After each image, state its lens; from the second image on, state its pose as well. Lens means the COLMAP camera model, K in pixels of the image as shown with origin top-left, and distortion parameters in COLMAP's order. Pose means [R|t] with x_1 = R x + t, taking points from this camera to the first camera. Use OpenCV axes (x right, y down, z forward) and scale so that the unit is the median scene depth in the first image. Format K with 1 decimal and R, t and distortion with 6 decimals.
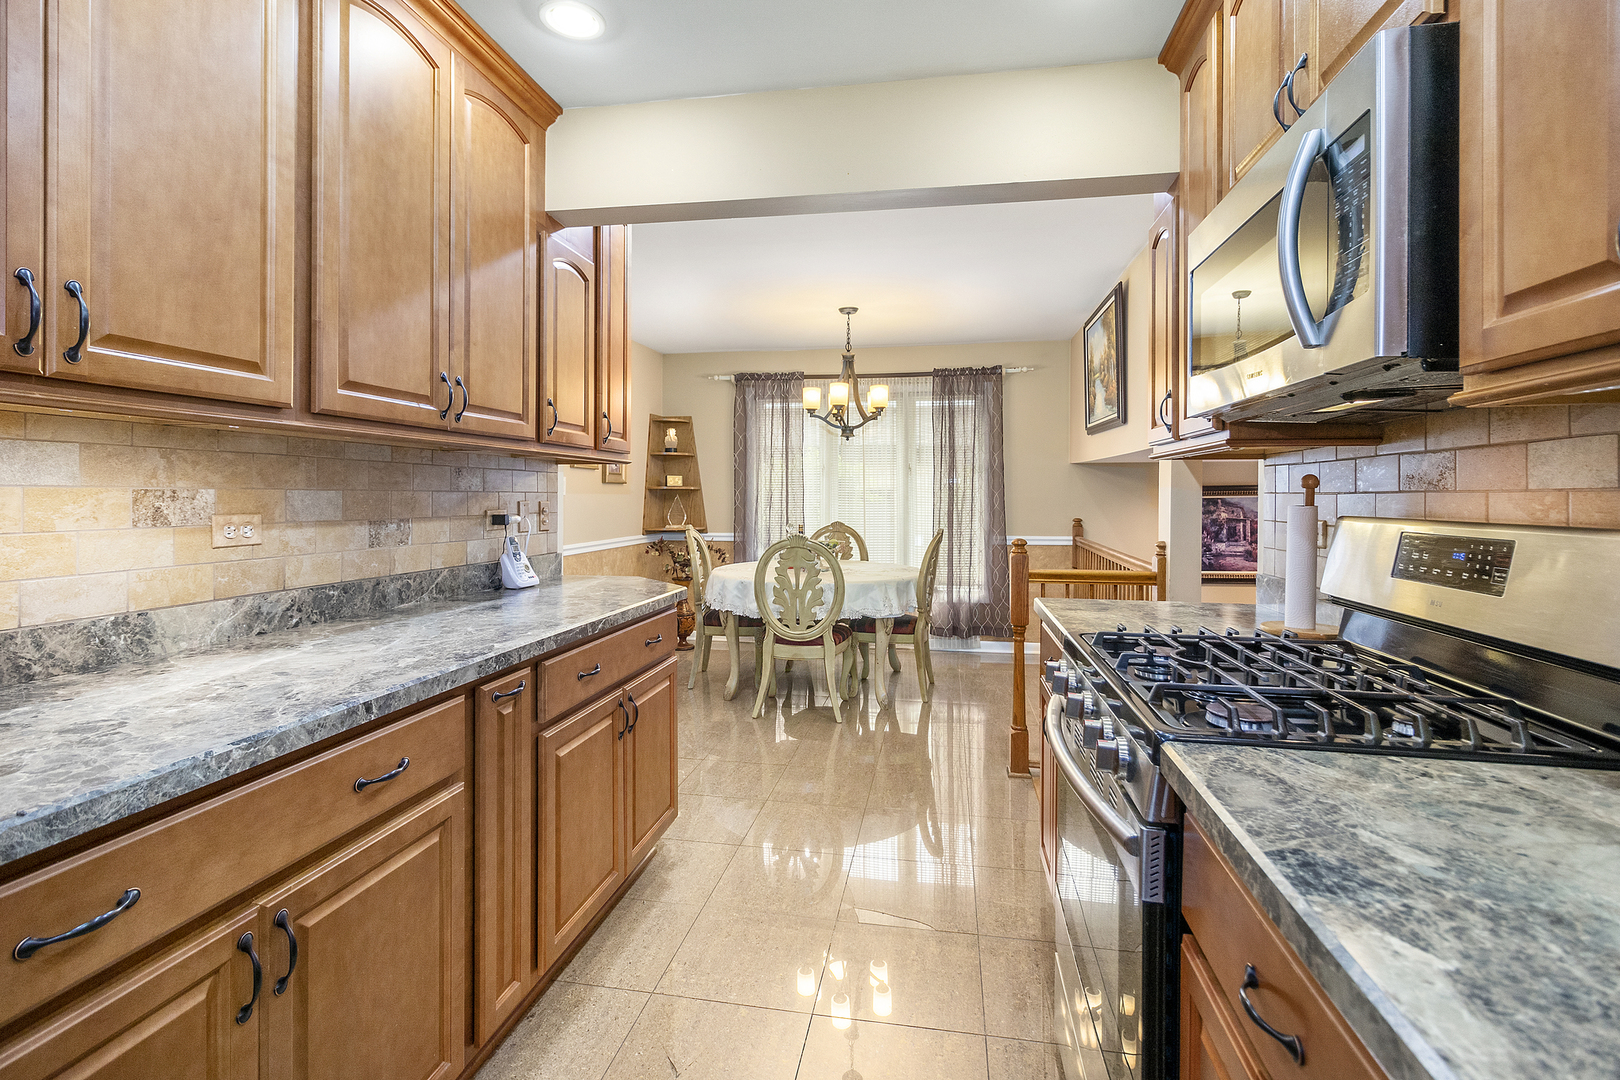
lens RADIAL K [[764.6, 0, 814.8], [0, 764.6, 534.7], [0, 0, 1]] dist [0.002084, 0.000202]
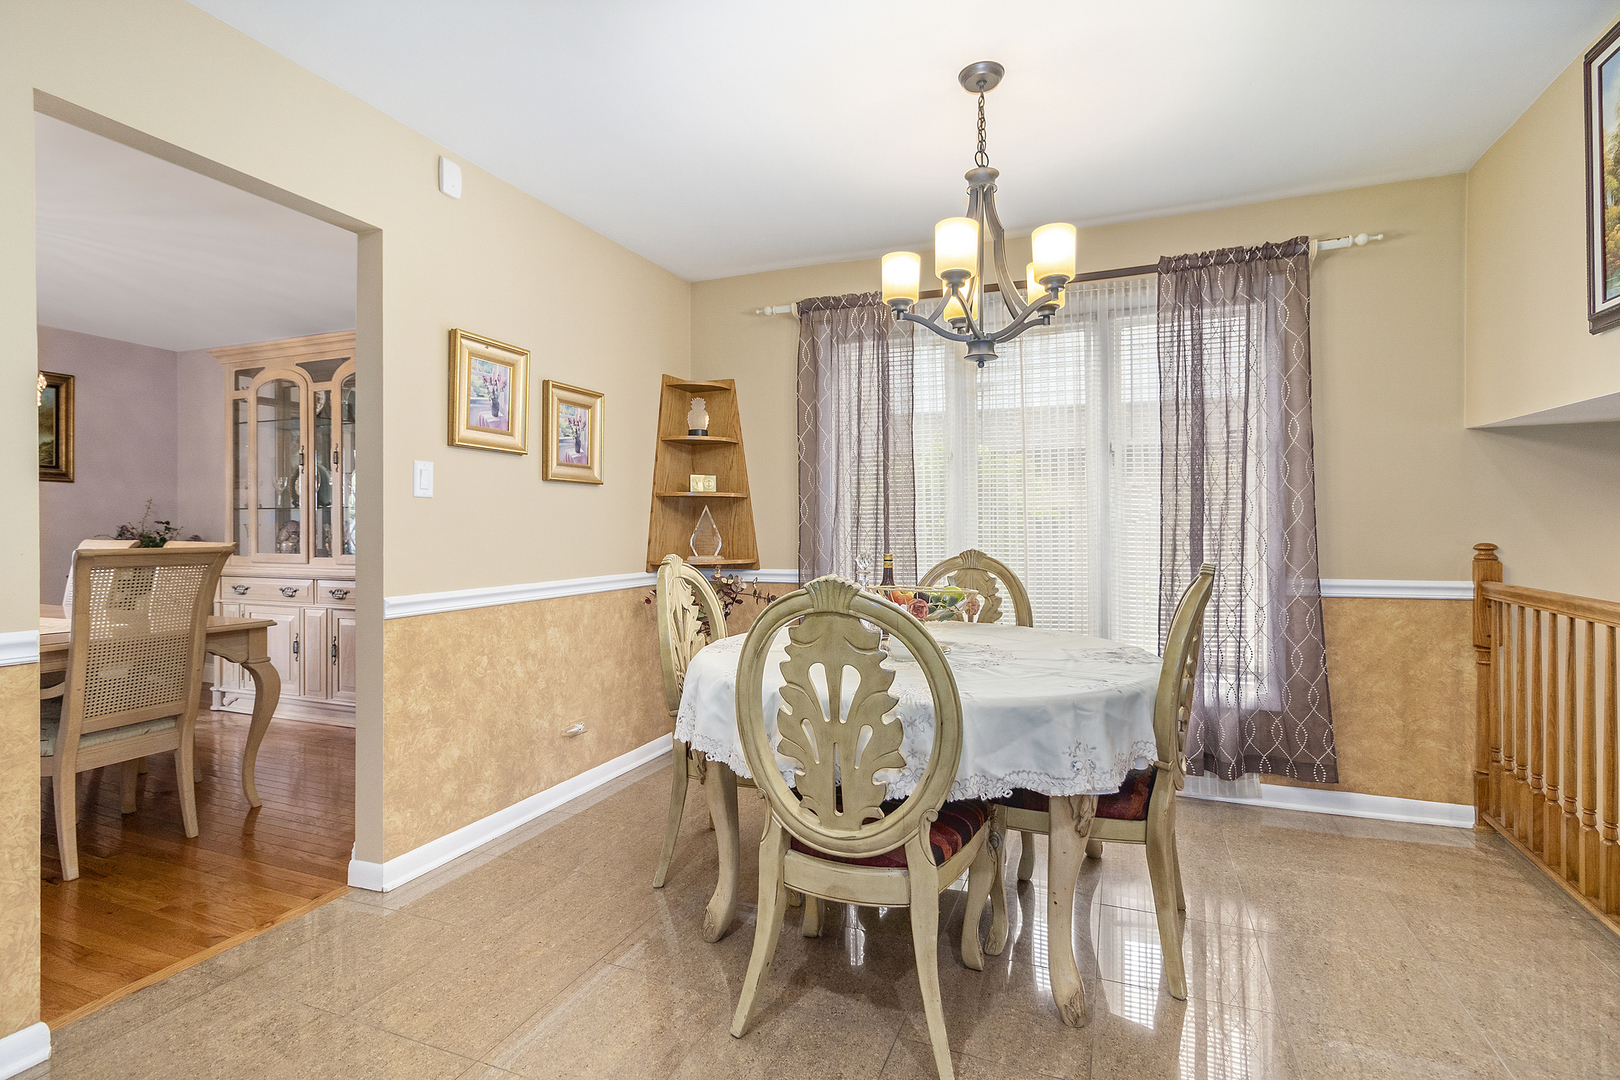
lens RADIAL K [[852.3, 0, 789.9], [0, 852.3, 532.1], [0, 0, 1]] dist [0.002963, 0.000312]
pose [[0.977733, -0.003473, -0.209824, 0.030009], [-0.005797, 0.999034, -0.043549, -0.002687], [0.209773, 0.043796, 0.976769, 0.389550]]
